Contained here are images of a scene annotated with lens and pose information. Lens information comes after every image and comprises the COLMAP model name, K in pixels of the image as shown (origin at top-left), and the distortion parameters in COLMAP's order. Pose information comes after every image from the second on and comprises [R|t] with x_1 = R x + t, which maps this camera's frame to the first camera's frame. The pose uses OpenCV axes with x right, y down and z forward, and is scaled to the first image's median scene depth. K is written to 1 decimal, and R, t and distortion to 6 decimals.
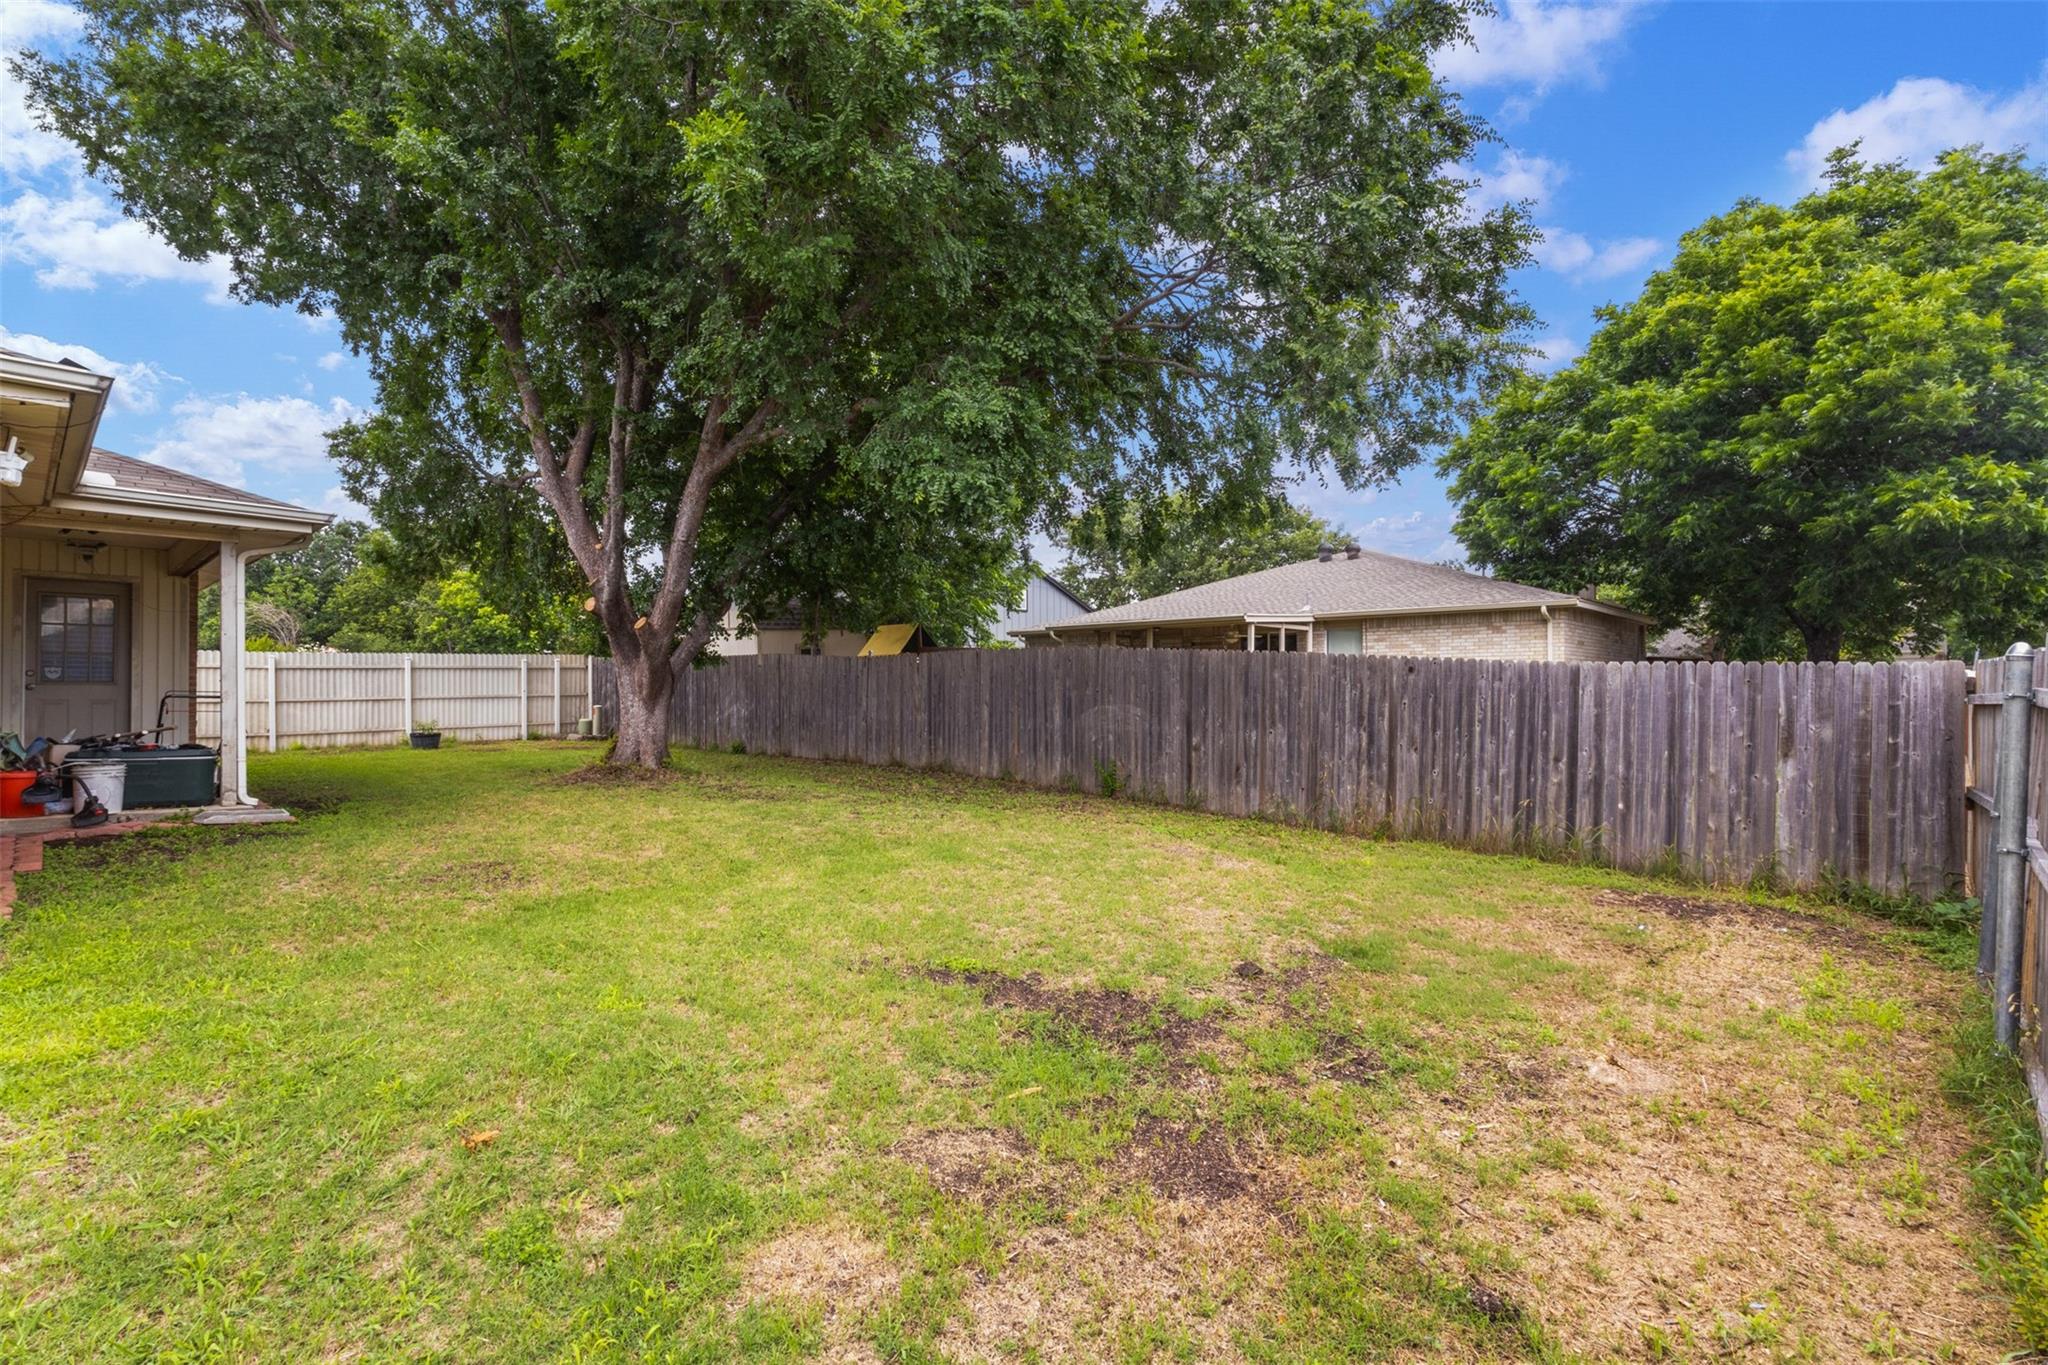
lens RADIAL K [[956.3, 0, 1005.6], [0, 956.3, 676.8], [0, 0, 1]] dist [0.000131, 0.000333]
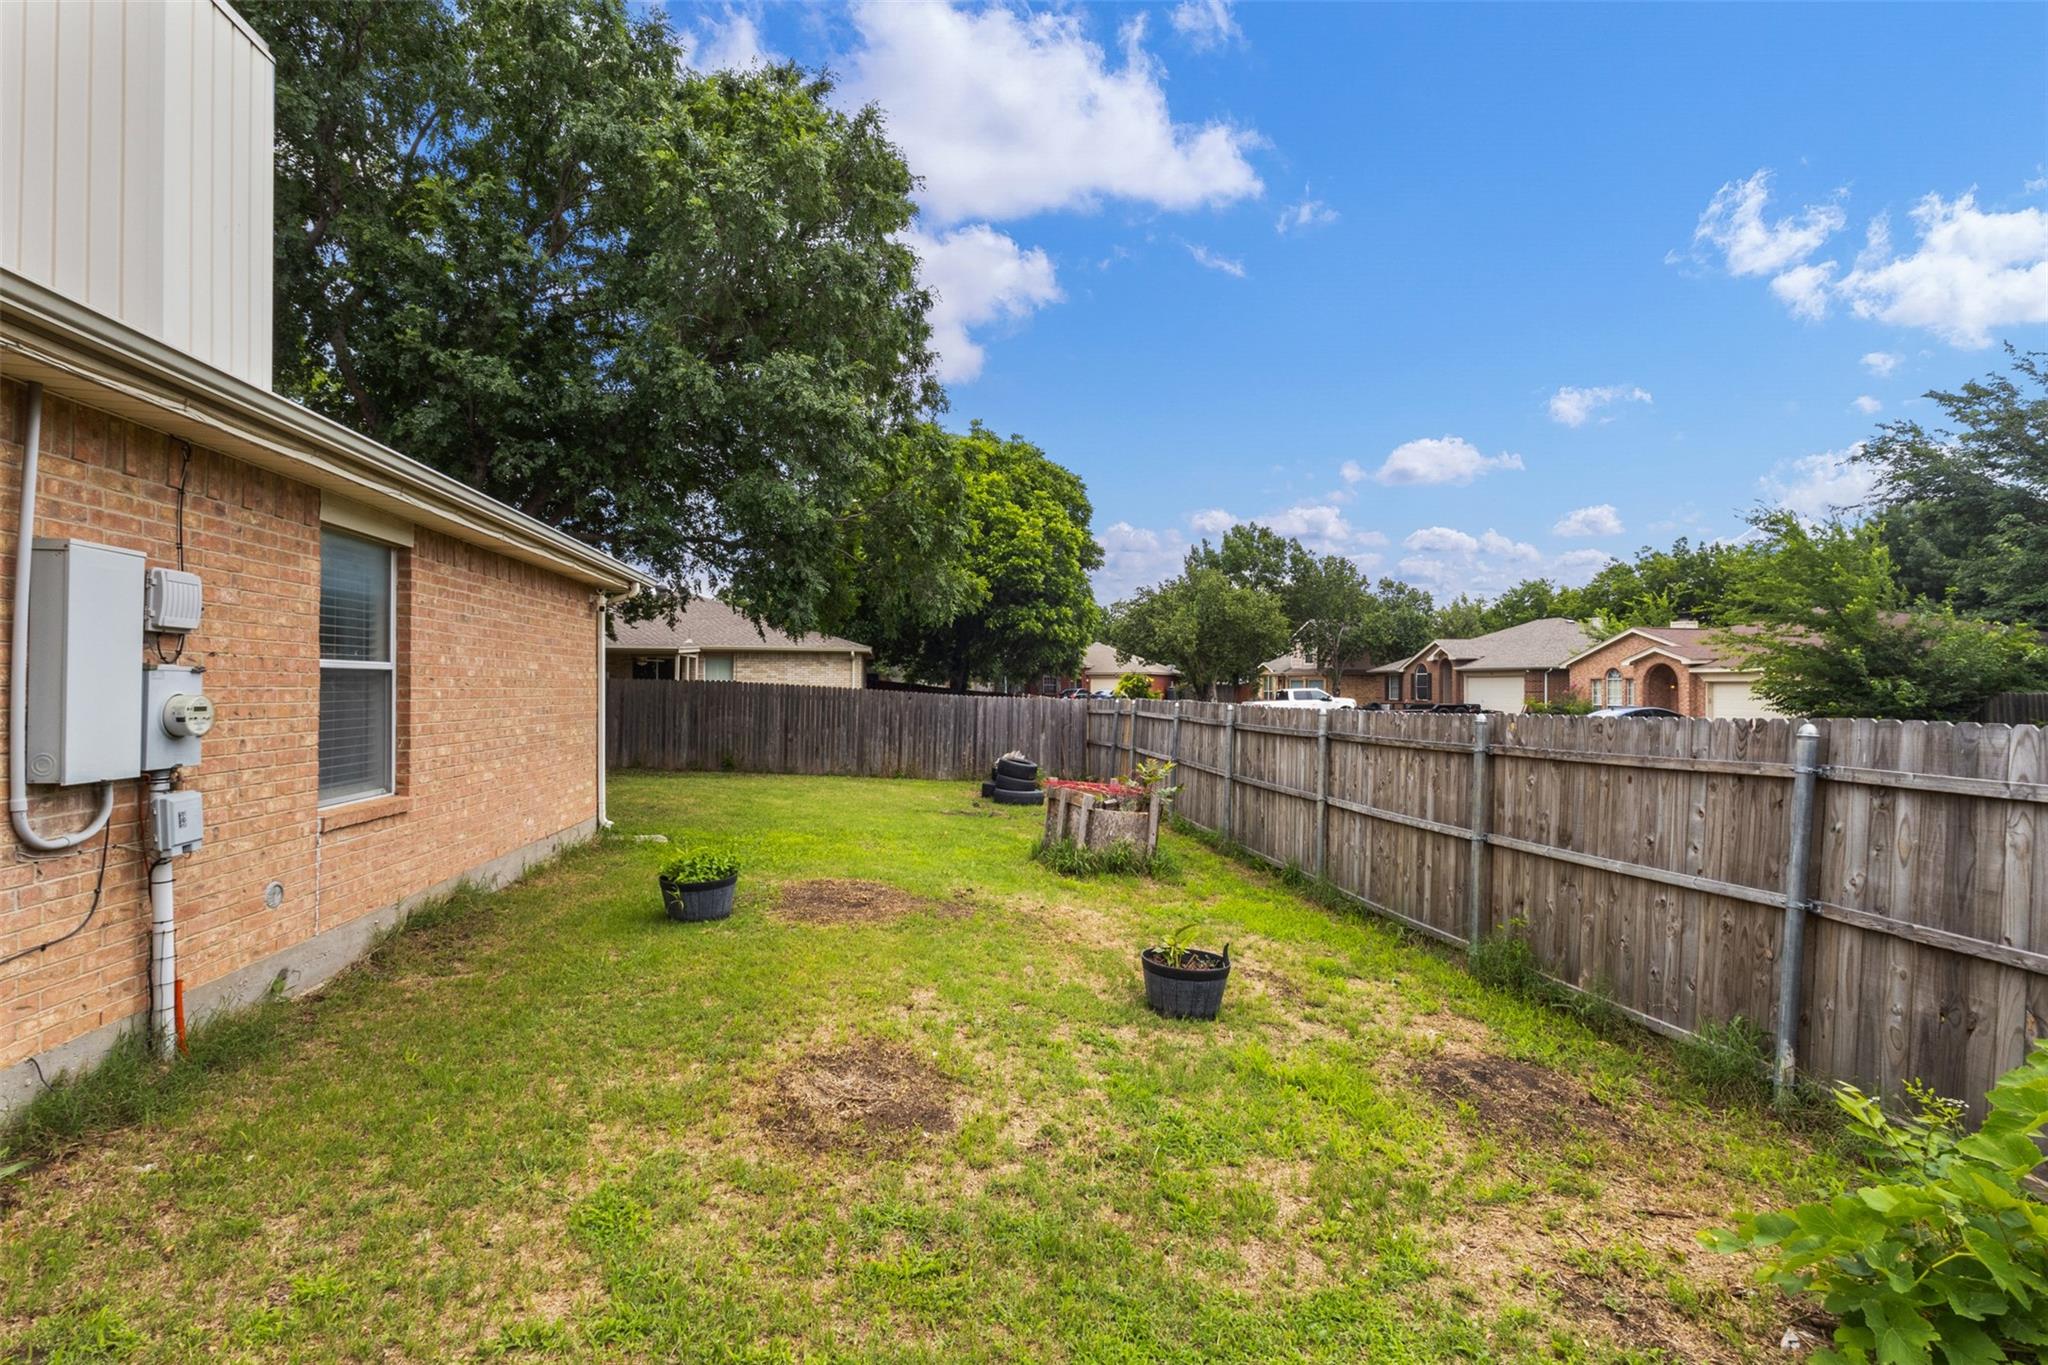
lens RADIAL K [[938.3, 0, 1021.4], [0, 938.3, 679.5], [0, 0, 1]] dist [0.001123, 0.000191]
pose [[0.623952, 0.012431, 0.781364, -0.625861], [-0.015906, 0.999868, -0.003206, -0.027954], [-0.781301, -0.010427, 0.624068, -0.309317]]
